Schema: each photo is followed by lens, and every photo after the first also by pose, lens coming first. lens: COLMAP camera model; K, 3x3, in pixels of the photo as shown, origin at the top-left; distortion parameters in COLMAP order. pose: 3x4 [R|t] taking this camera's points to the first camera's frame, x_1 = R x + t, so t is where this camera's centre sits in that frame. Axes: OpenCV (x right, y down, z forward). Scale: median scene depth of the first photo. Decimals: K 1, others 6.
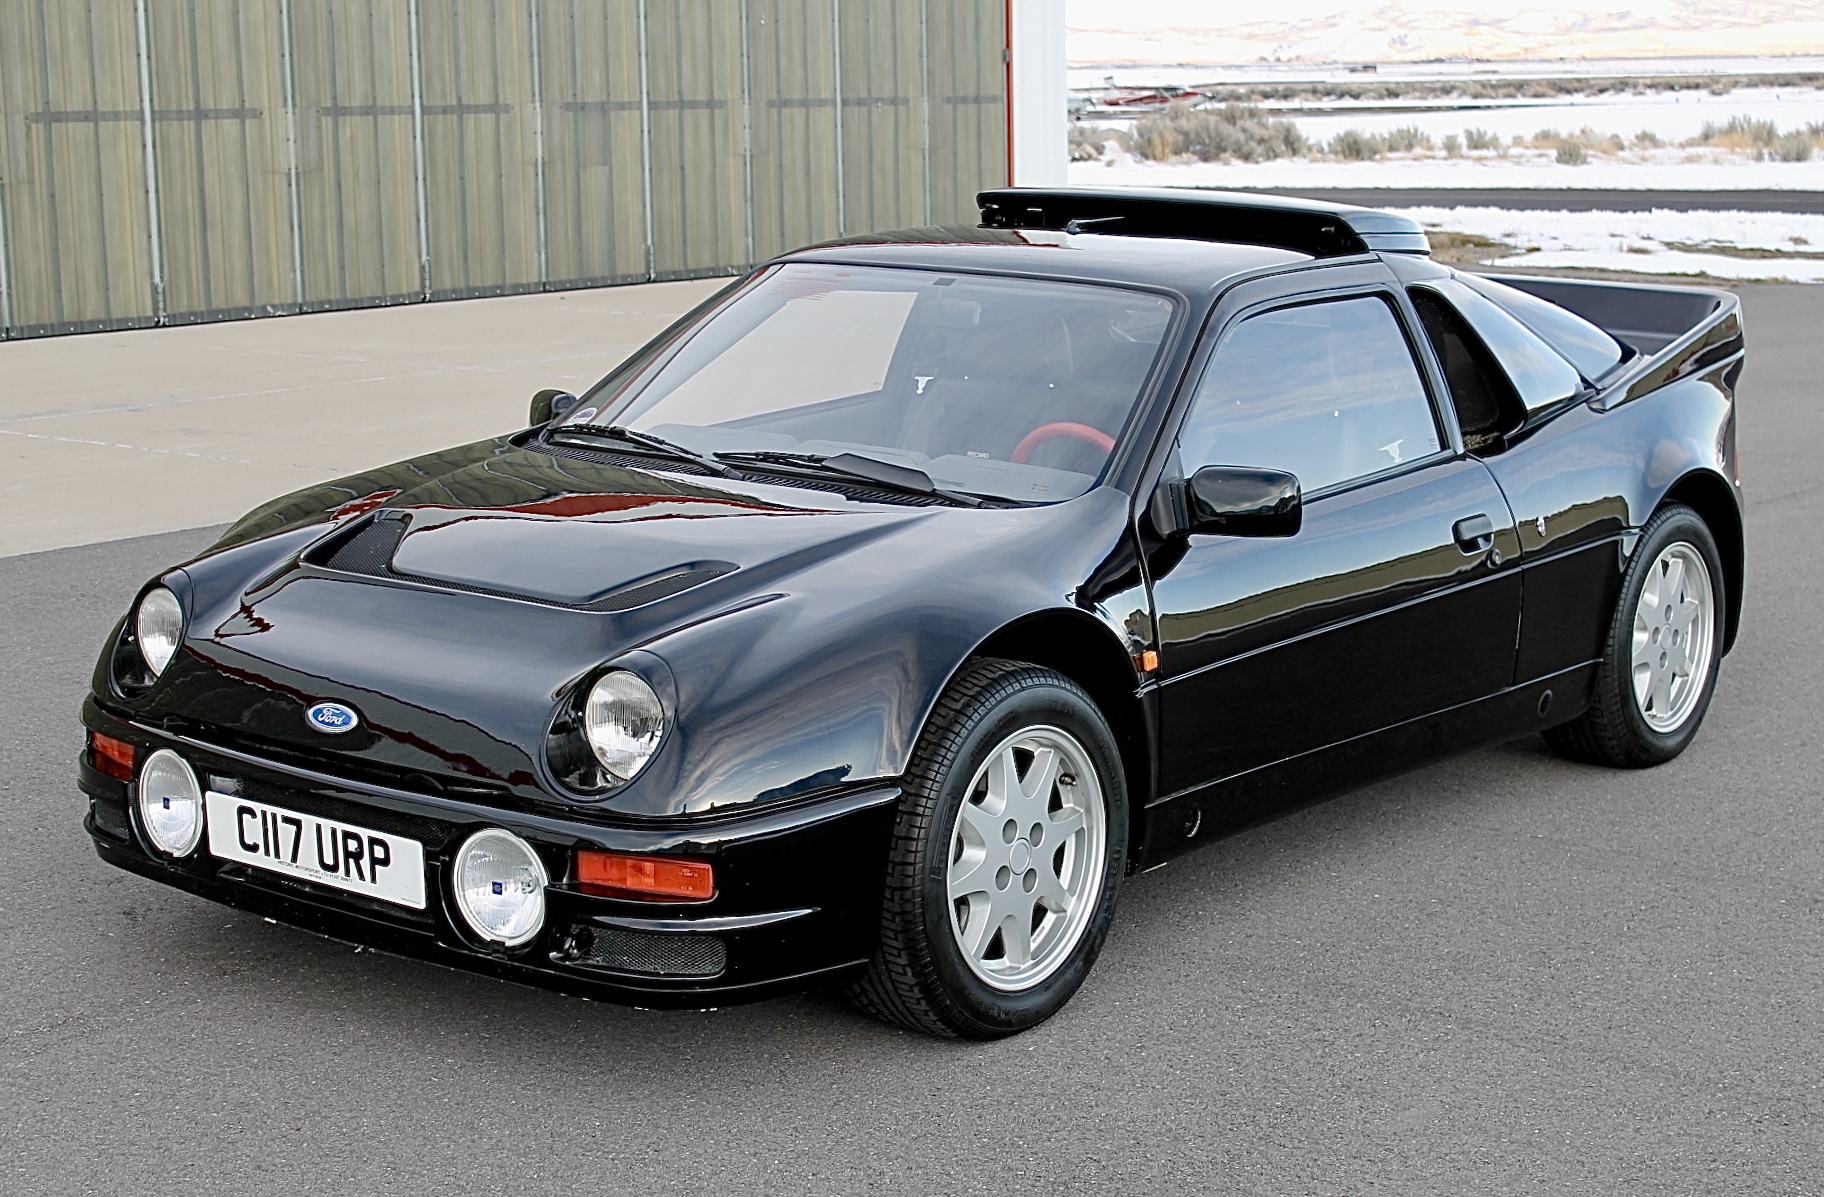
lens RADIAL K [[3108.5, 0, 938.2], [0, 3108.5, 636.7], [0, 0, 1]] dist [-0.062982, 0.219822]
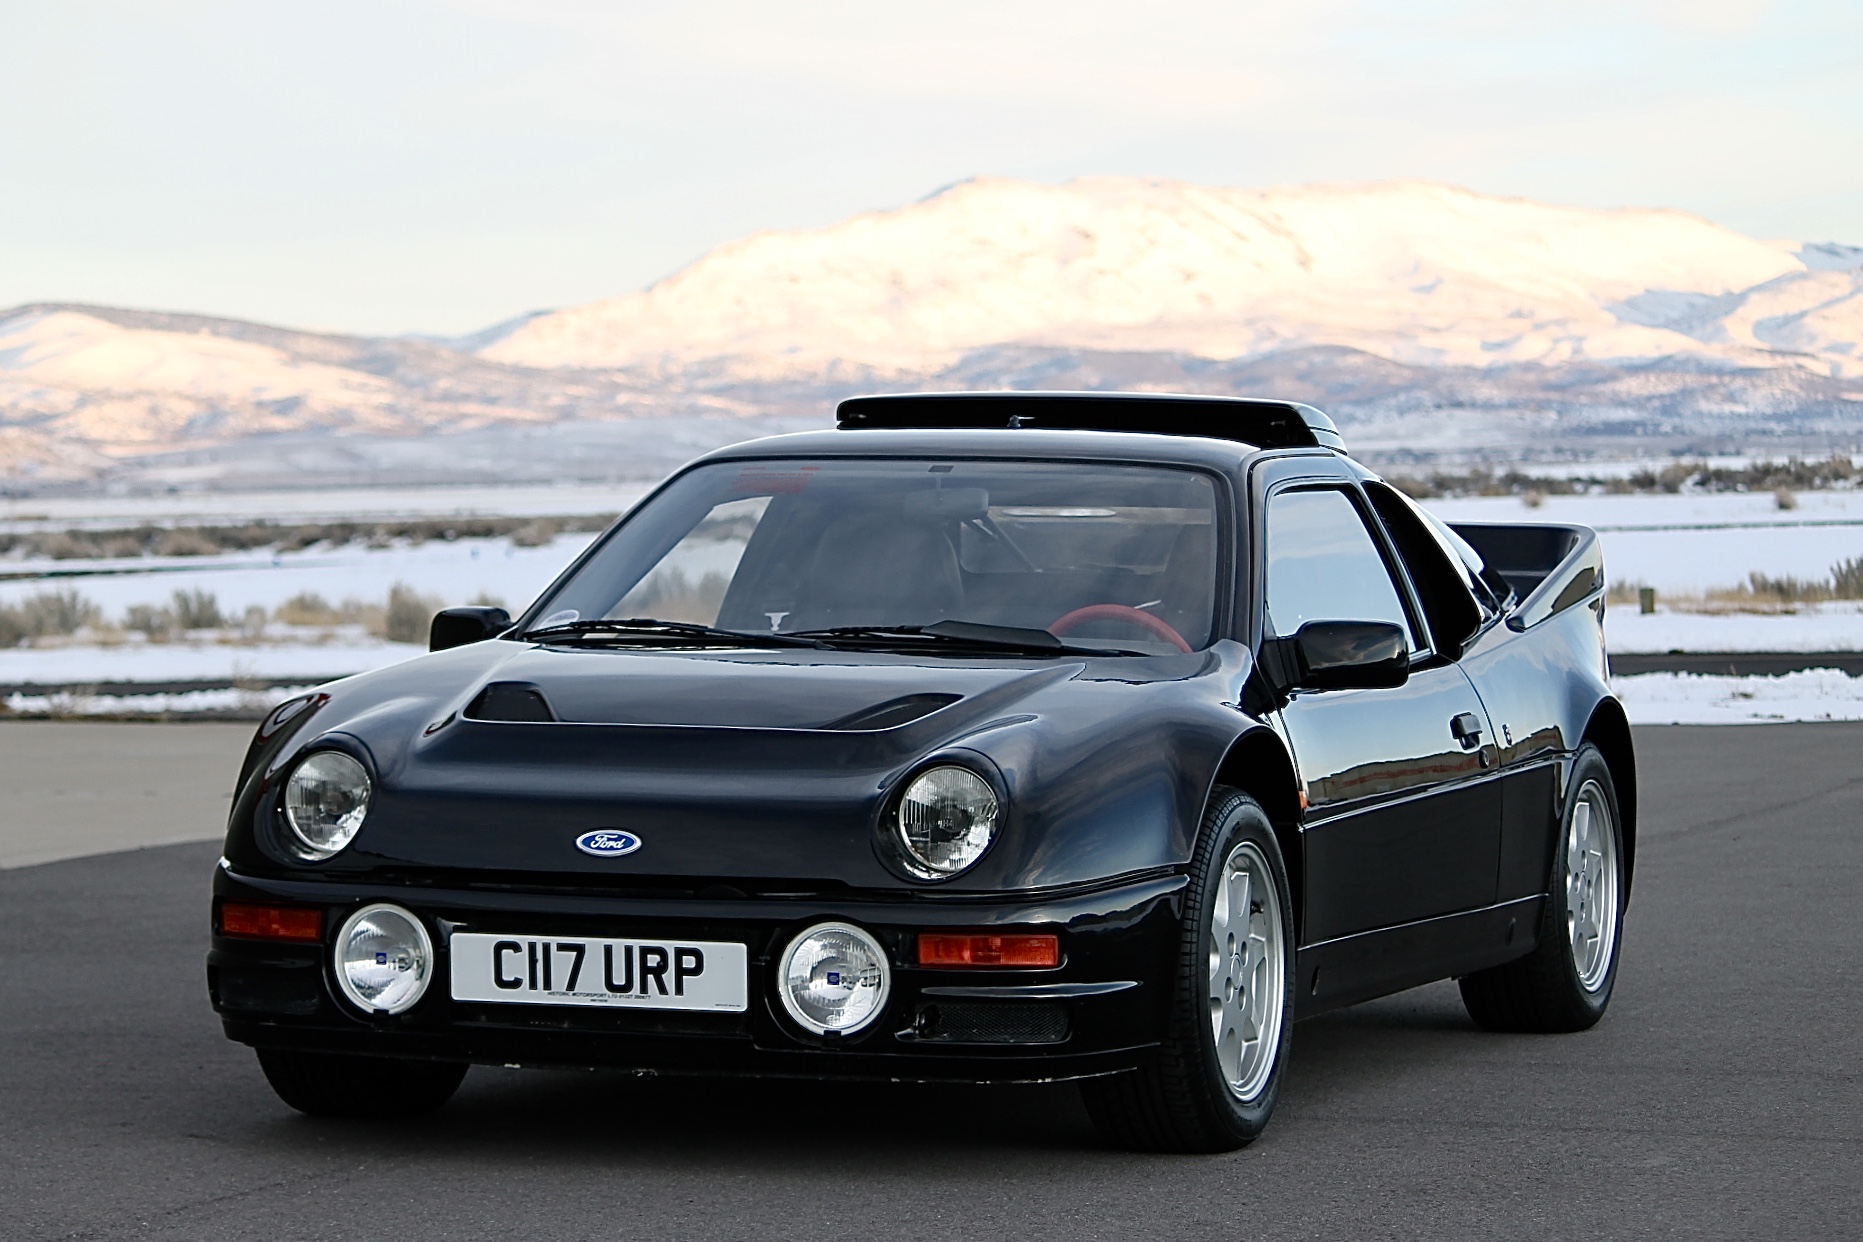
lens RADIAL K [[6466.7, 0, 931.5], [0, 6466.7, 621.0], [0, 0, 1]] dist [-0.177464, -0.664486]
pose [[0.950130, -0.011799, 0.311630, -0.588630], [0.062940, 0.985976, -0.154566, 0.224890], [-0.305436, 0.166472, 0.937548, -0.795630]]
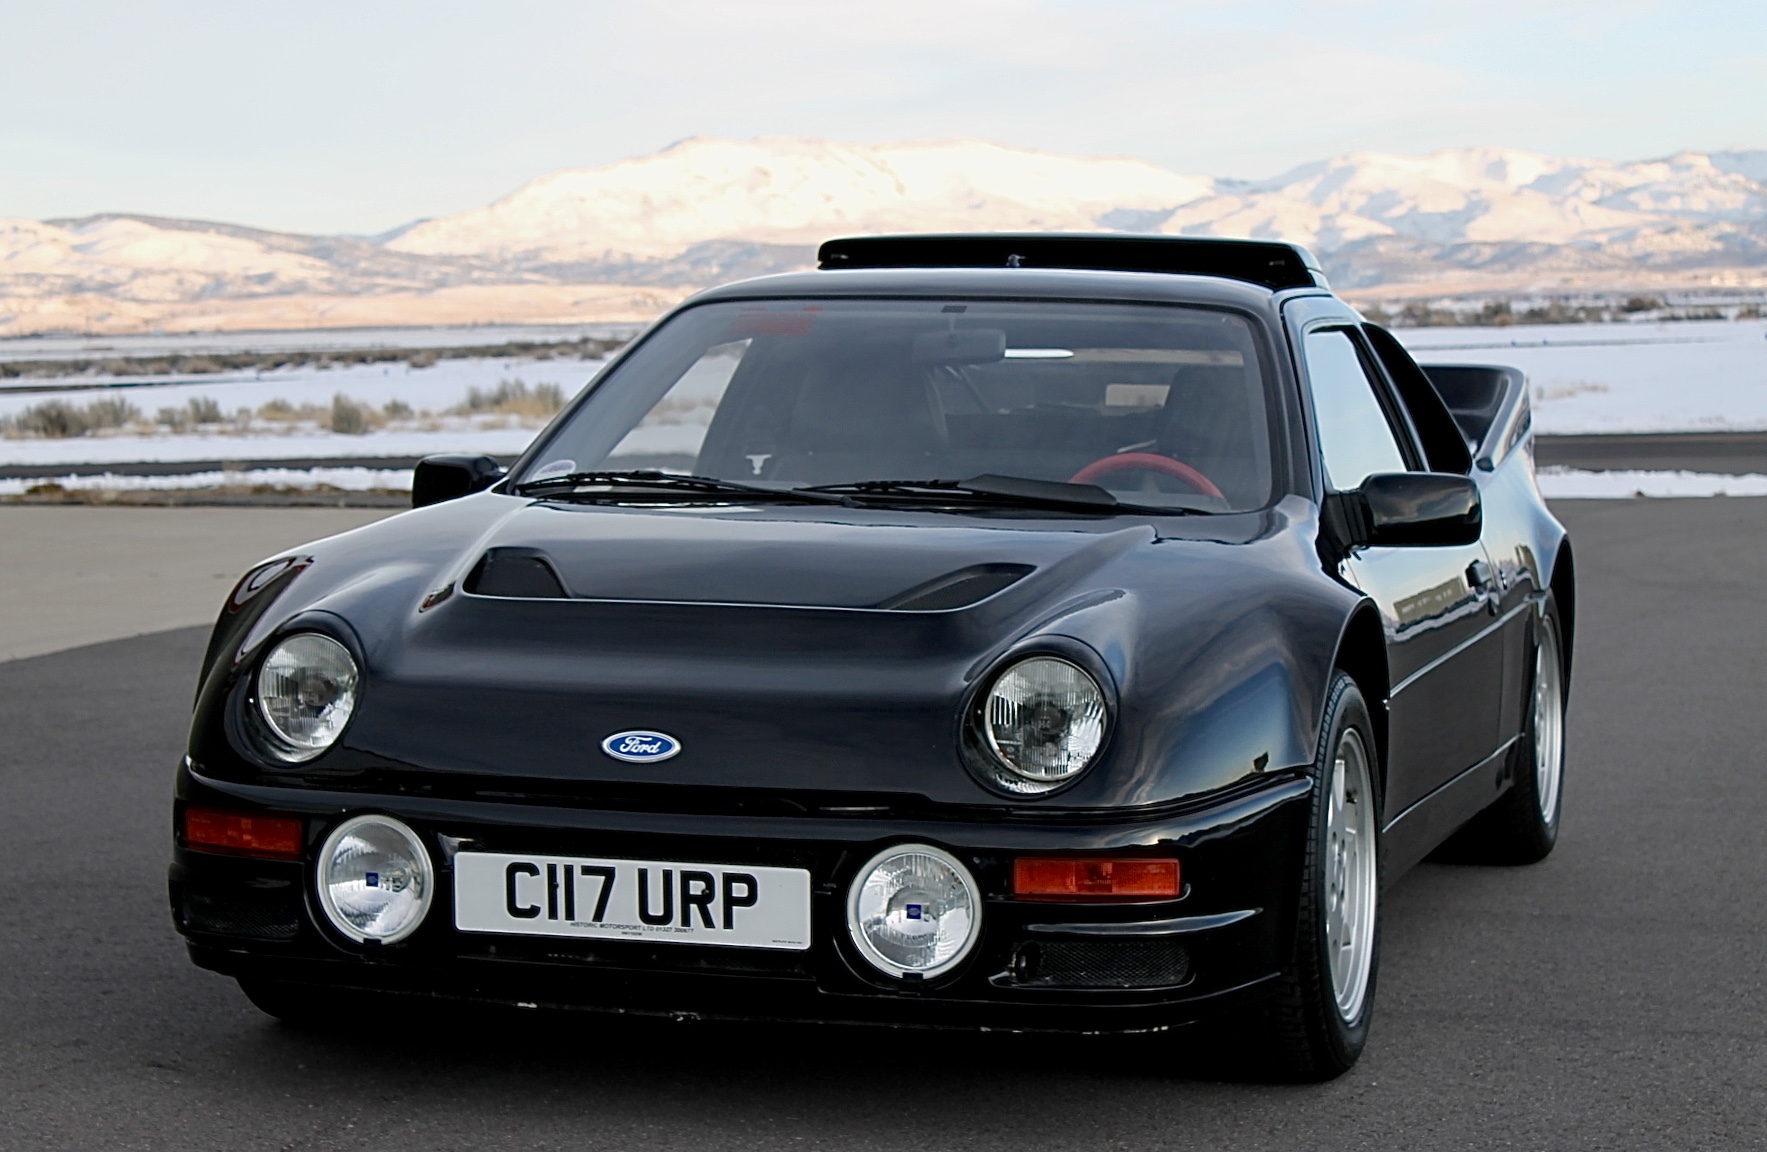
lens RADIAL K [[3981.3, 0, 834.1], [0, 3981.3, 573.9], [0, 0, 1]] dist [0.026520, -0.333400]
pose [[0.936134, -0.026887, 0.350615, -0.416658], [0.070308, 0.991251, -0.111705, 0.082960], [-0.344544, 0.129221, 0.929834, -0.038130]]
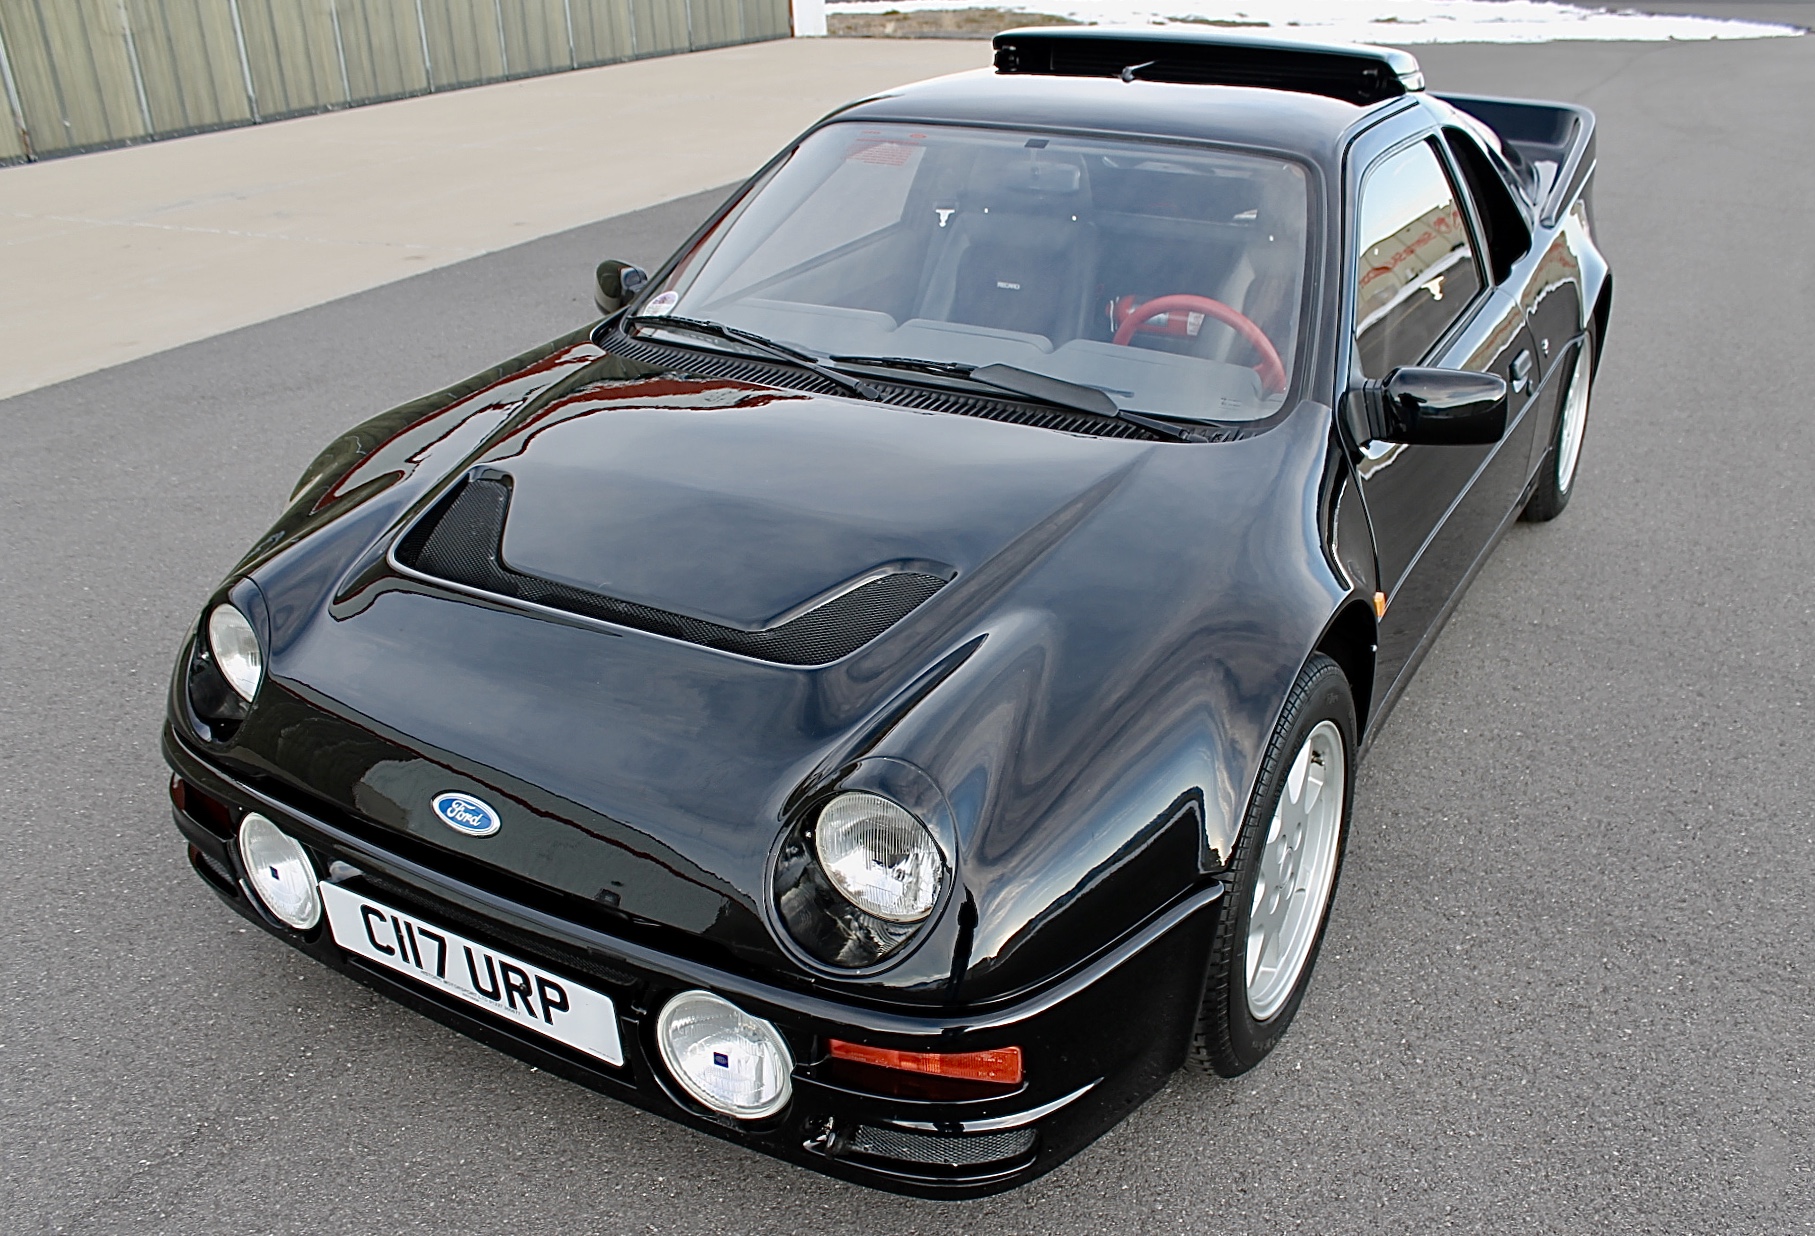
lens RADIAL K [[1603.9, 0, 945.4], [0, 1603.9, 644.5], [0, 0, 1]] dist [-0.179062, 0.162638]
pose [[0.988781, -0.082345, 0.124622, -0.095582], [0.048116, 0.965437, 0.256155, -0.087612], [-0.141407, -0.247285, 0.958569, 0.480890]]
